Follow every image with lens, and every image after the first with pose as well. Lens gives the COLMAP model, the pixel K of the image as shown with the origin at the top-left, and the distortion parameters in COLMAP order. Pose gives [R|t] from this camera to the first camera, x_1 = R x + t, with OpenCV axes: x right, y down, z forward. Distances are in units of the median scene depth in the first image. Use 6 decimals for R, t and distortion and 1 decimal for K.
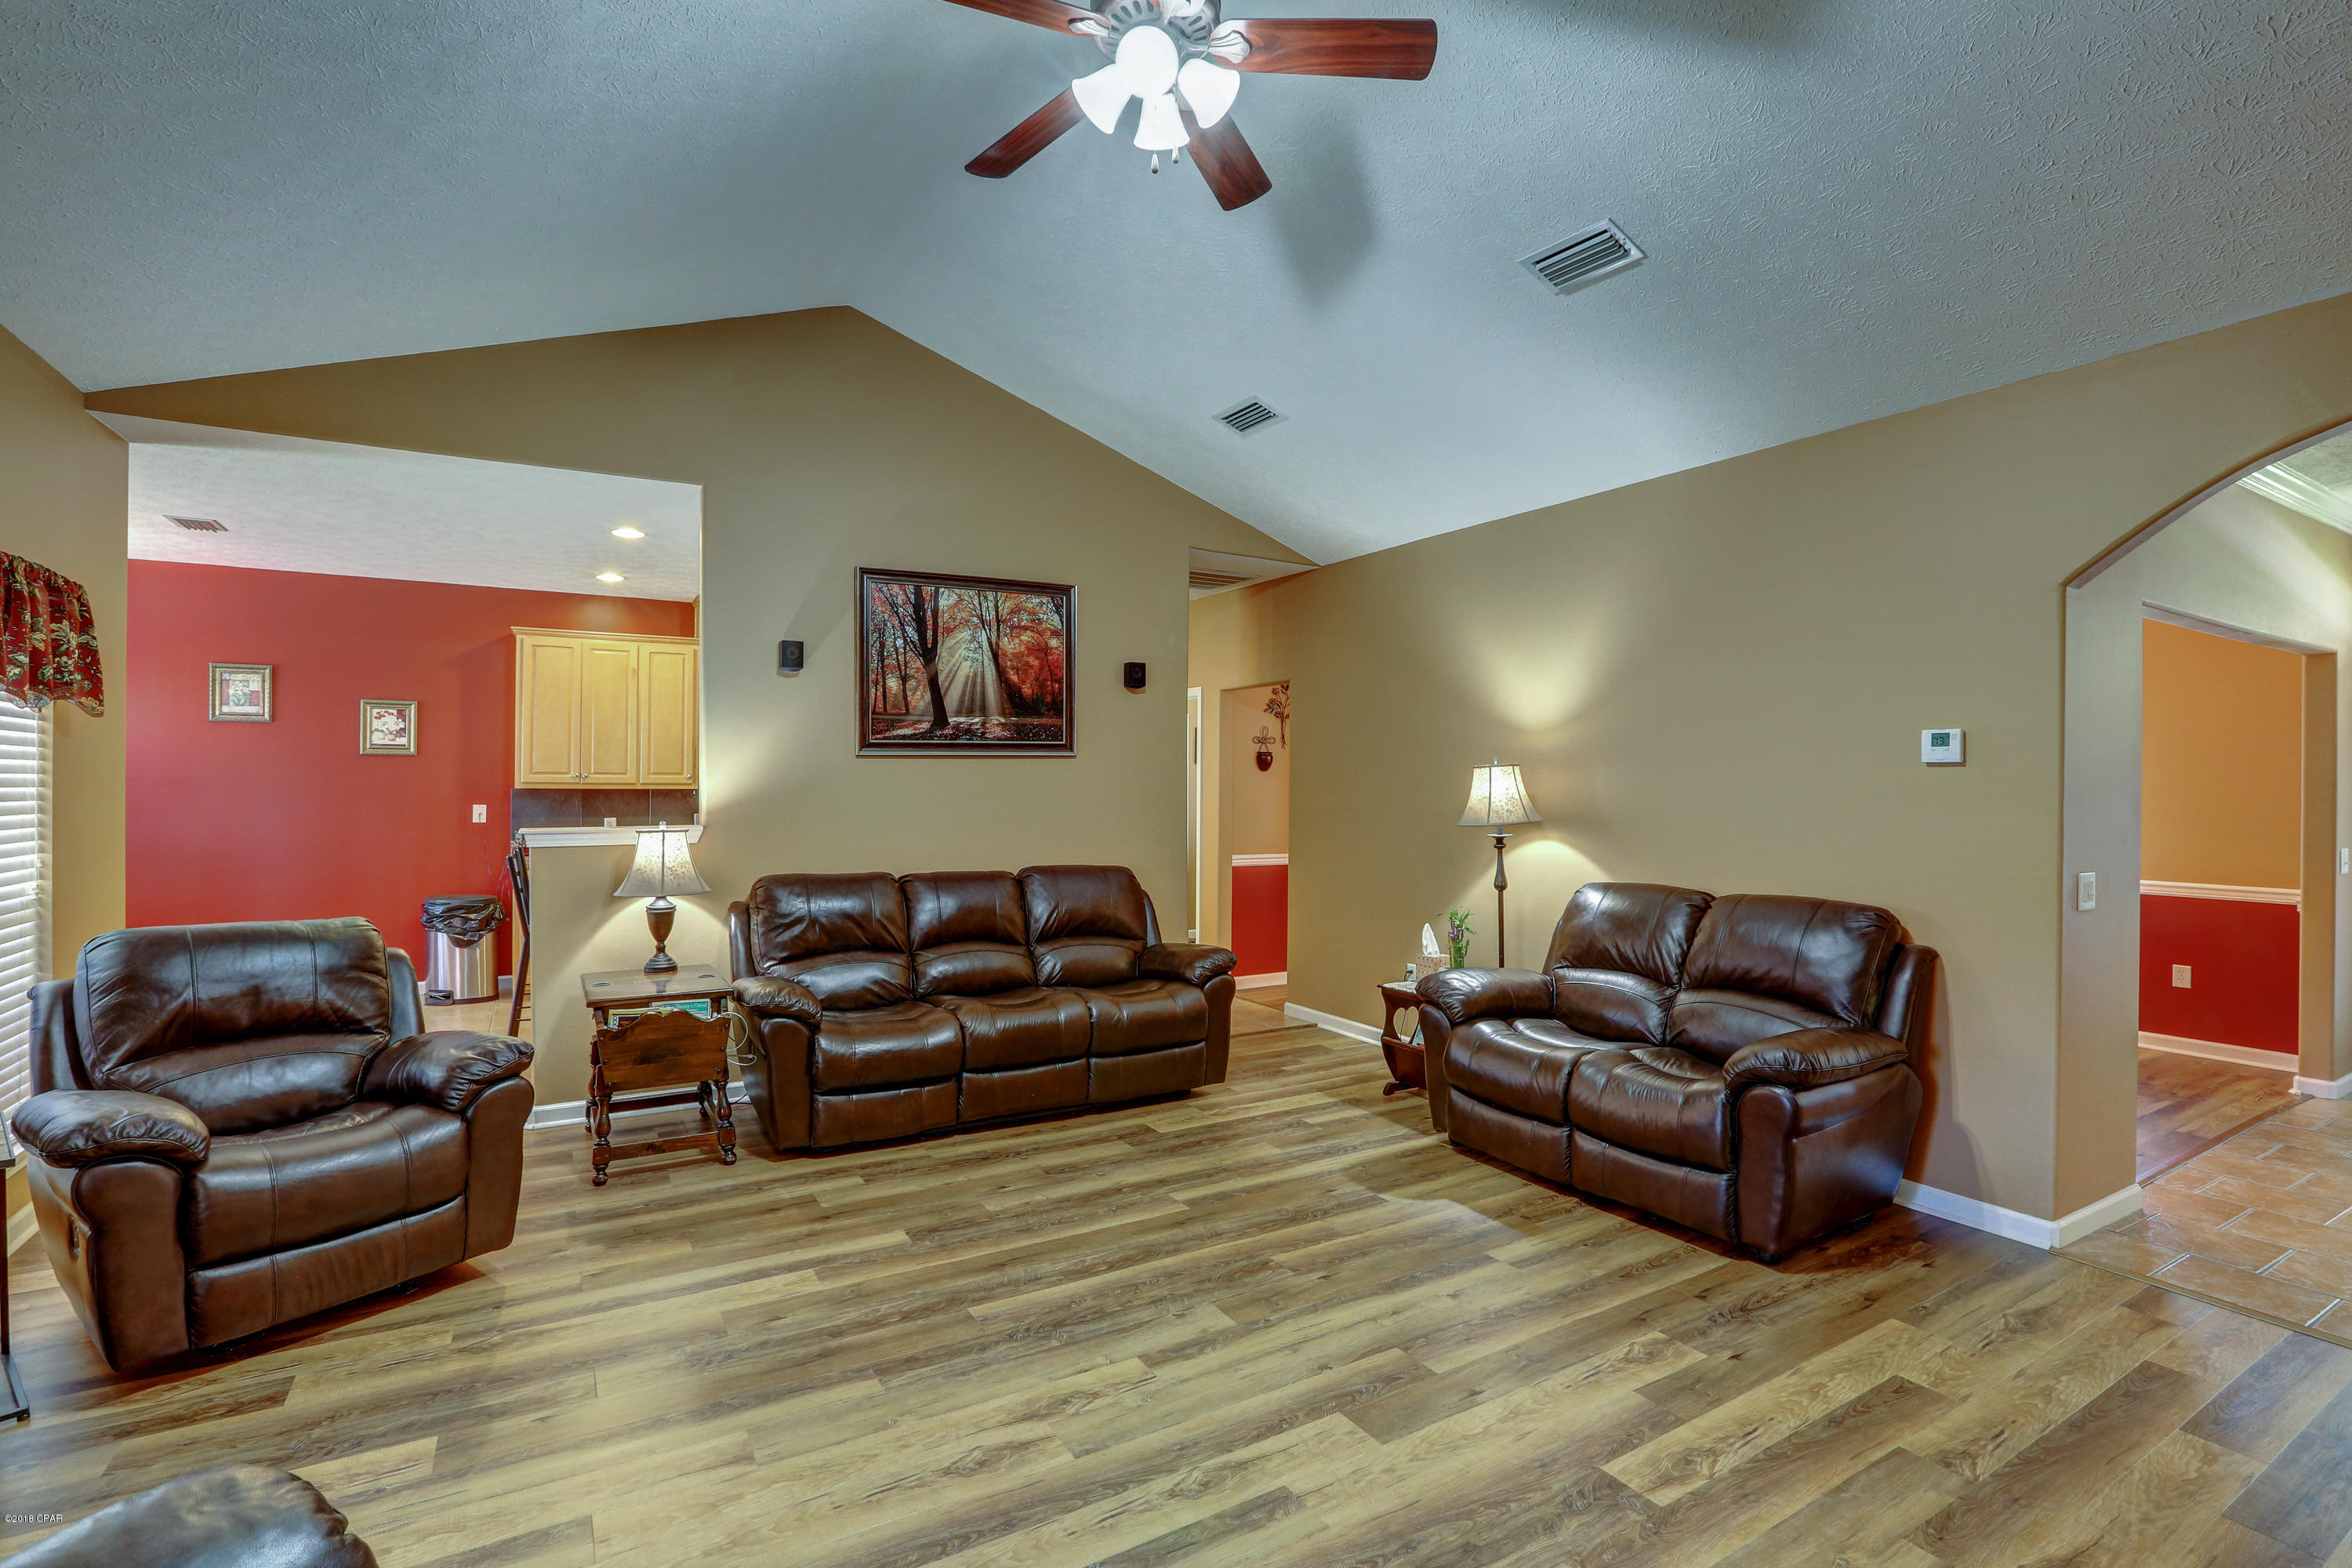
lens RADIAL K [[1074.1, 0, 1173.0], [0, 1074.1, 782.8], [0, 0, 1]] dist [-0.065676, 0.024510]
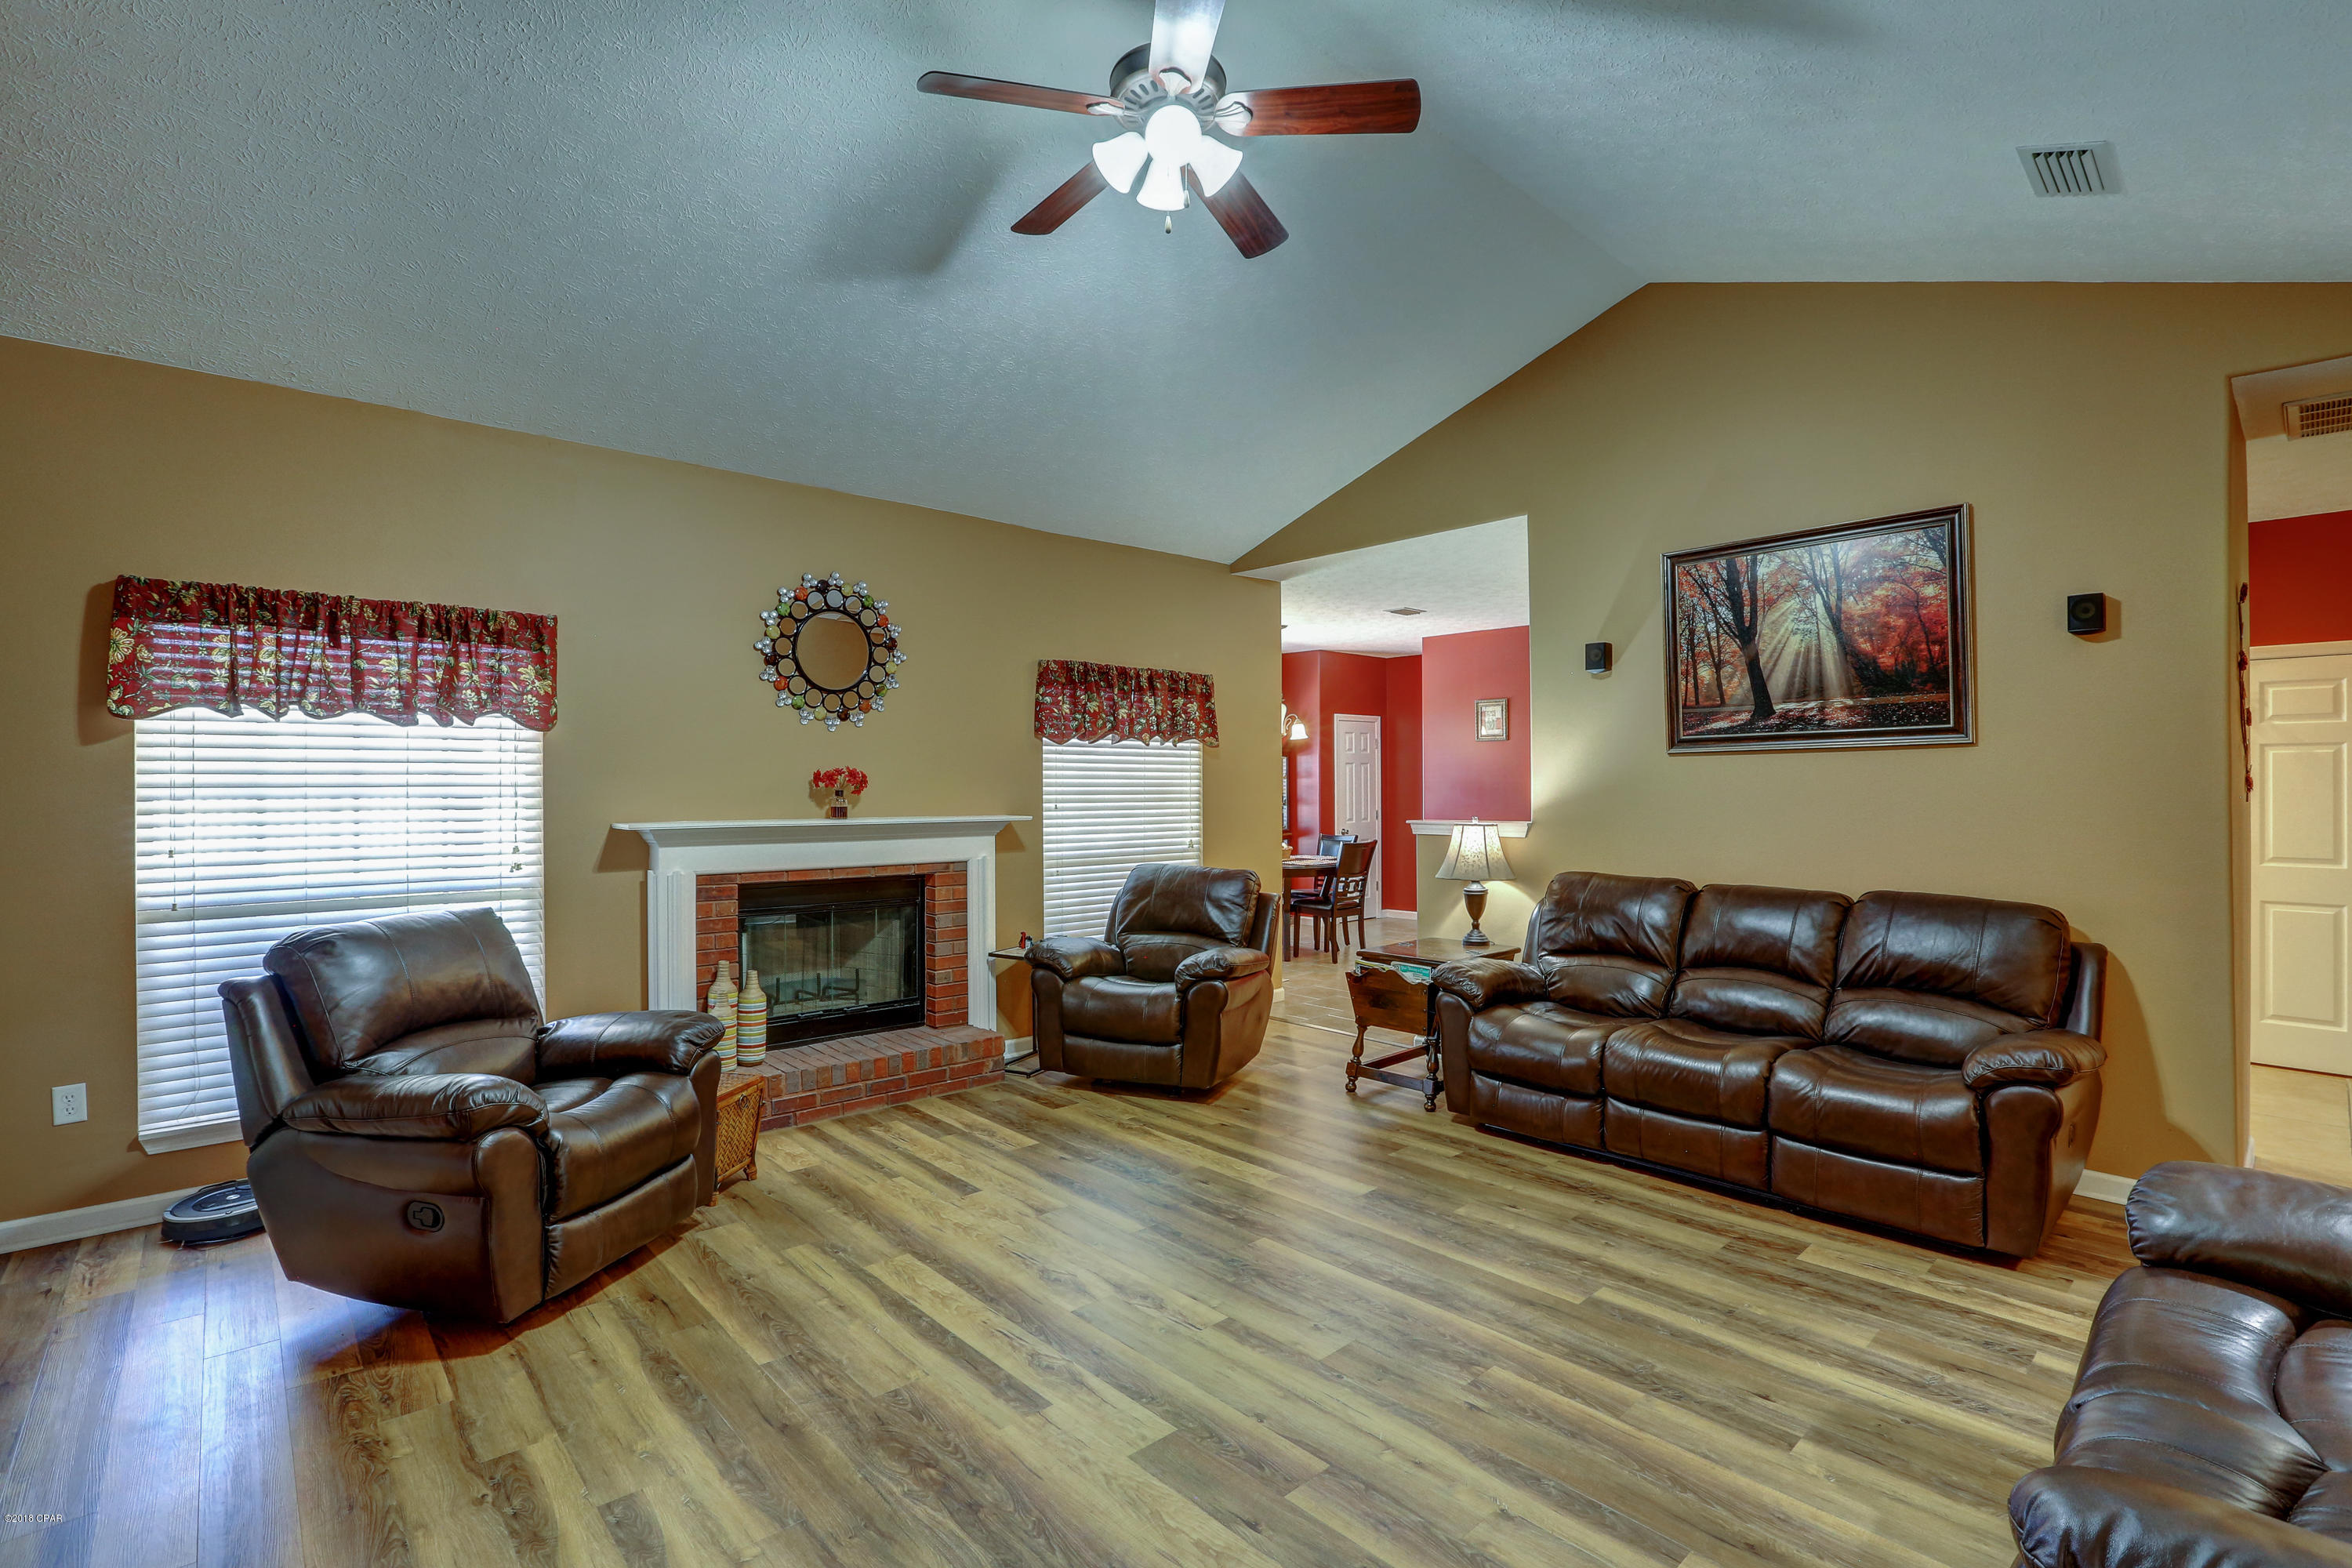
lens RADIAL K [[1074.1, 0, 1173.0], [0, 1074.1, 782.8], [0, 0, 1]] dist [-0.065676, 0.024510]
pose [[0.205055, -0.004997, -0.978738, 0.586801], [0.001230, 0.999987, -0.004848, 0.004597], [0.978750, -0.000210, 0.205059, 0.422959]]
